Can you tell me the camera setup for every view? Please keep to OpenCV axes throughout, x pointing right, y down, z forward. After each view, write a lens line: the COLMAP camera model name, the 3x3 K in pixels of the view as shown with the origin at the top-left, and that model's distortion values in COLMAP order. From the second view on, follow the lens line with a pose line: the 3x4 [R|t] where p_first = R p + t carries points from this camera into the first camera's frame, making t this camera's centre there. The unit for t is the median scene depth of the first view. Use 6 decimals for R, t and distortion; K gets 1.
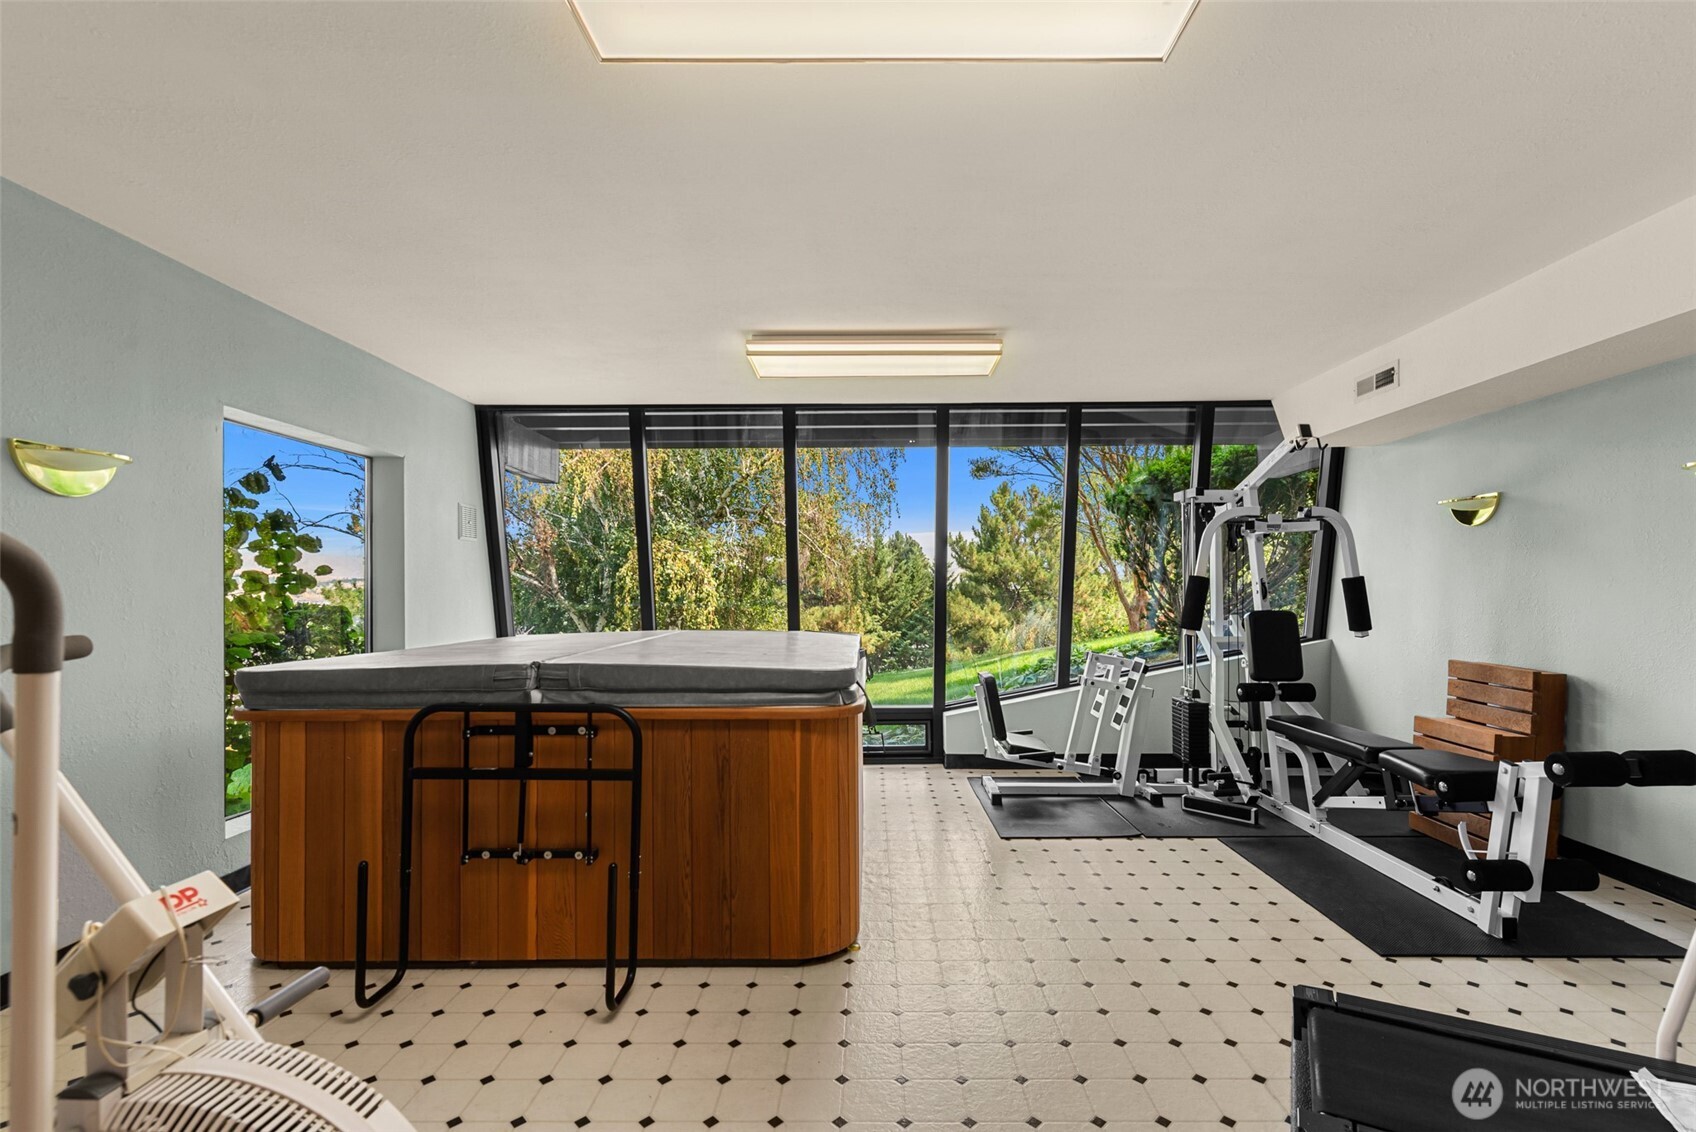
lens RADIAL K [[742.4, 0, 865.4], [0, 742.4, 594.0], [0, 0, 1]] dist [0.002341, -0.000564]
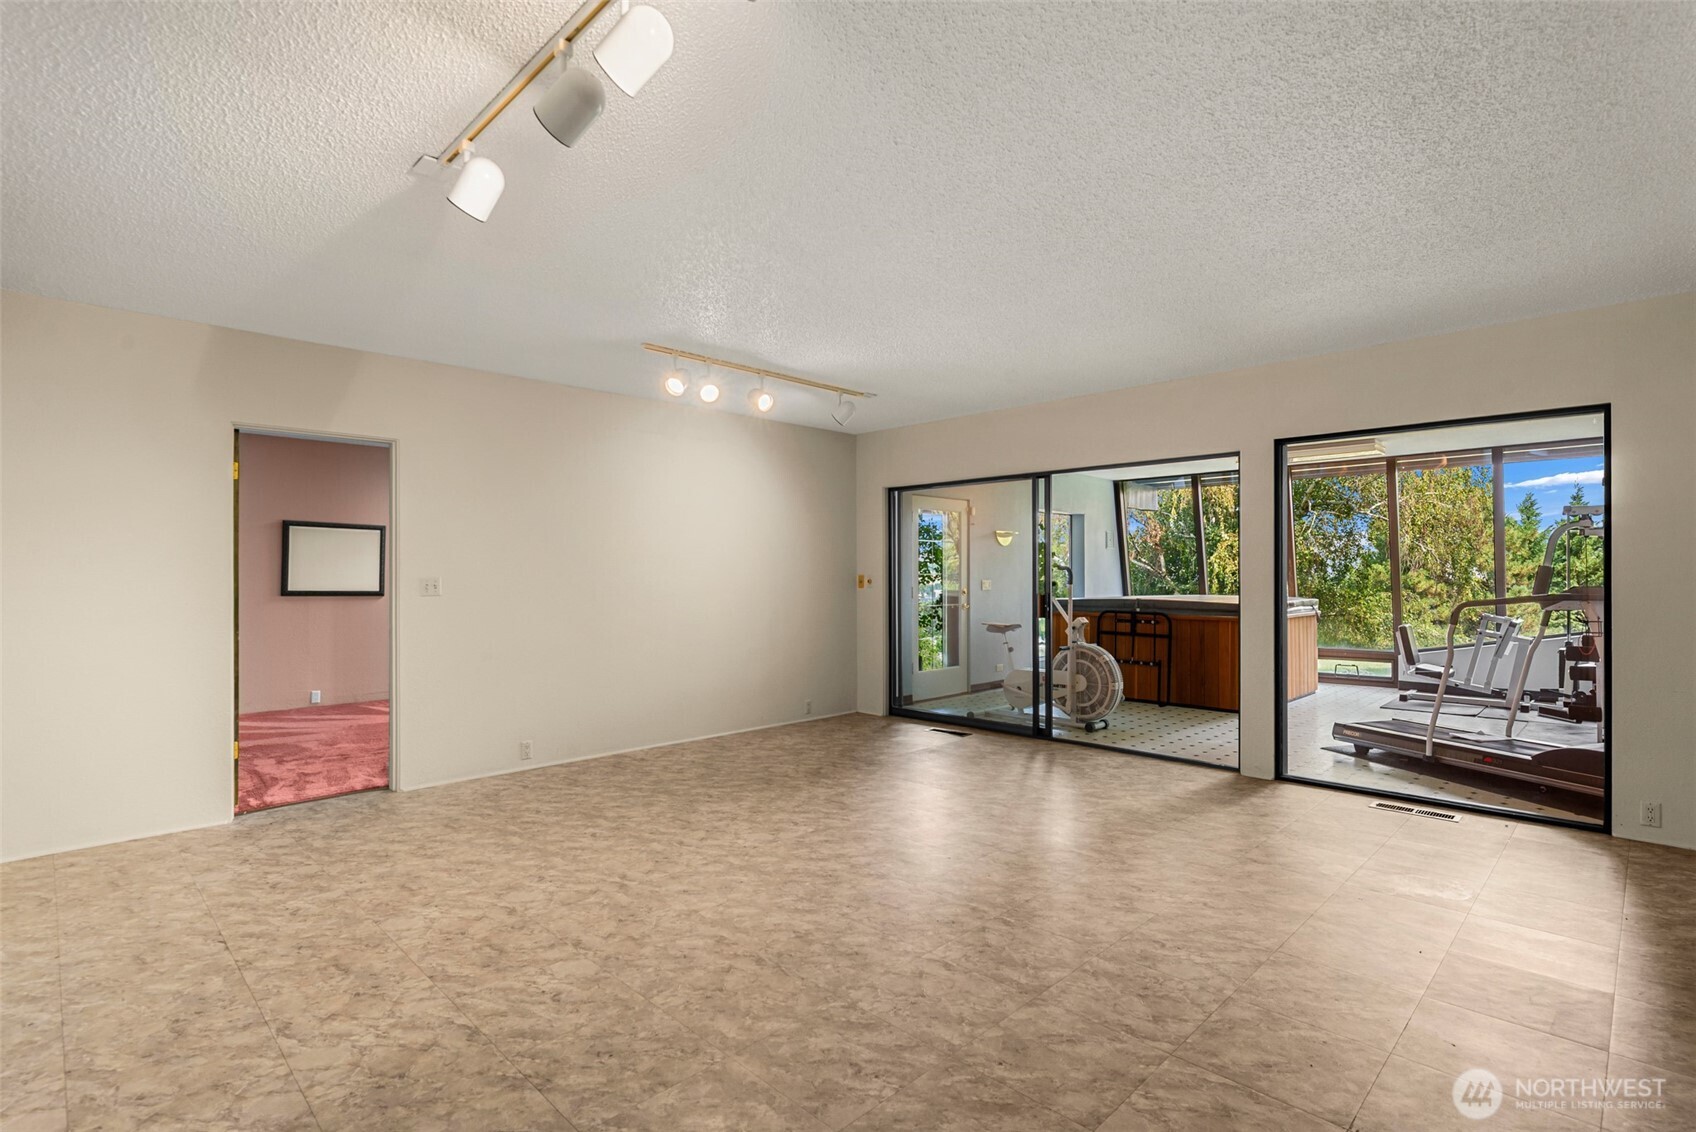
lens RADIAL K [[807.2, 0, 855.4], [0, 807.2, 573.2], [0, 0, 1]] dist [0.002156, -0.000253]
pose [[0.715087, 0.000590, -0.699035, 0.557534], [-0.004300, 0.999984, -0.003556, 0.004418], [0.699023, 0.005549, 0.715078, -1.163205]]
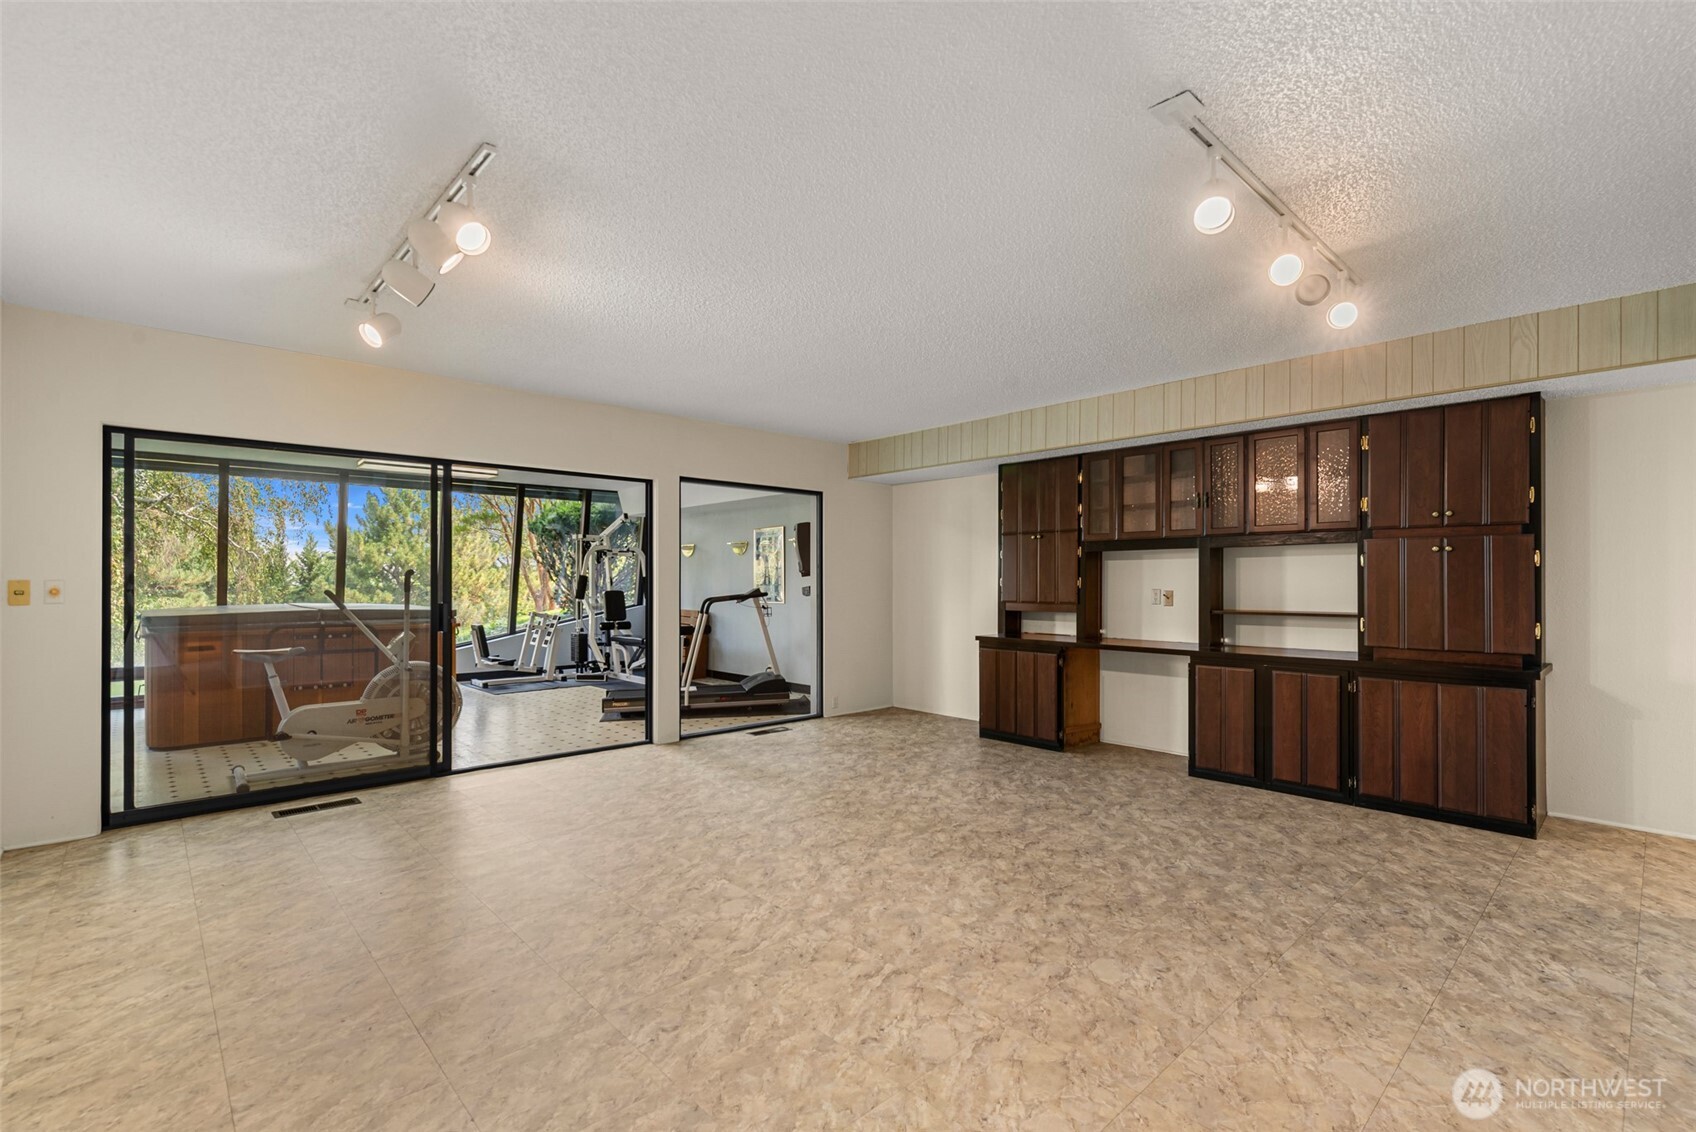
lens RADIAL K [[761.0, 0, 858.6], [0, 761.0, 579.3], [0, 0, 1]] dist [0.001313, 0.001024]
pose [[0.722931, 0.005949, 0.690895, -0.506623], [0.000727, 0.999956, -0.009371, 0.009347], [-0.690920, 0.007277, 0.722894, -1.162718]]
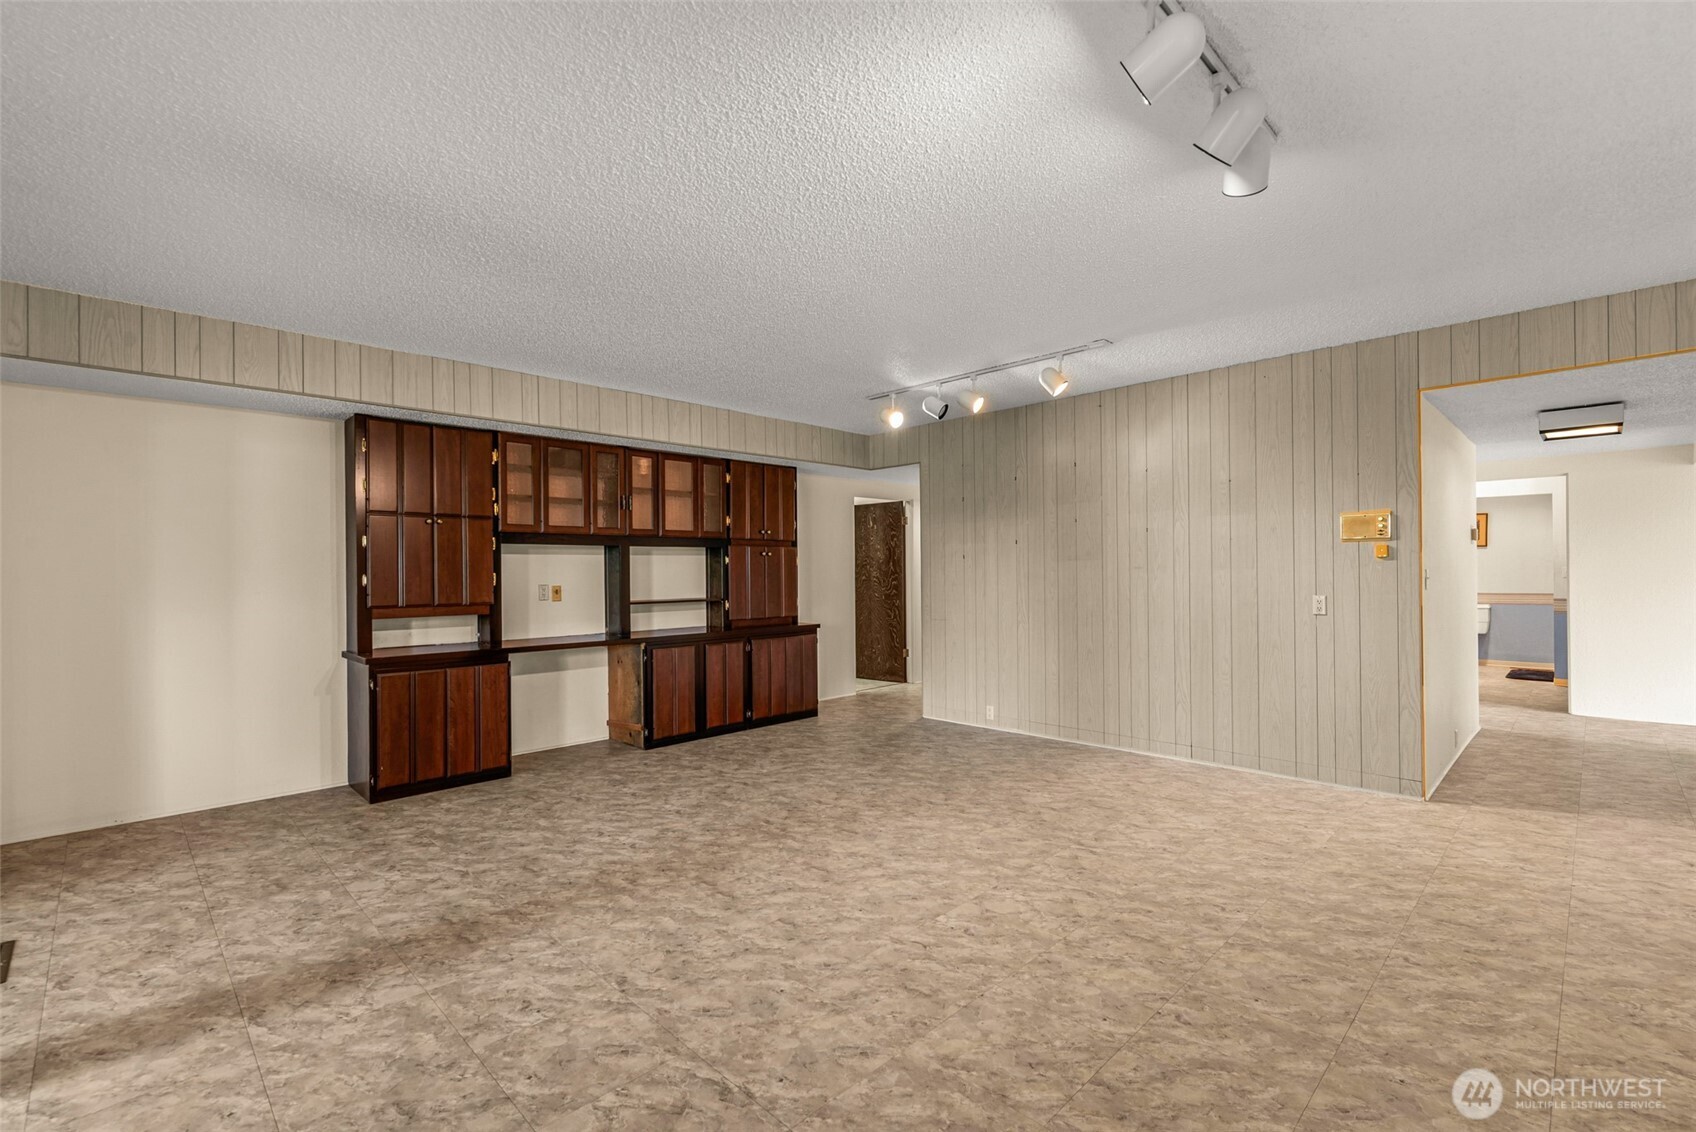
lens RADIAL K [[742.4, 0, 856.2], [0, 742.4, 566.5], [0, 0, 1]] dist [0.002341, -0.000564]
pose [[-0.712249, 0.016167, 0.701741, -0.484718], [0.016208, 0.999847, -0.006584, 0.001041], [-0.701740, 0.006685, -0.712402, -0.076819]]
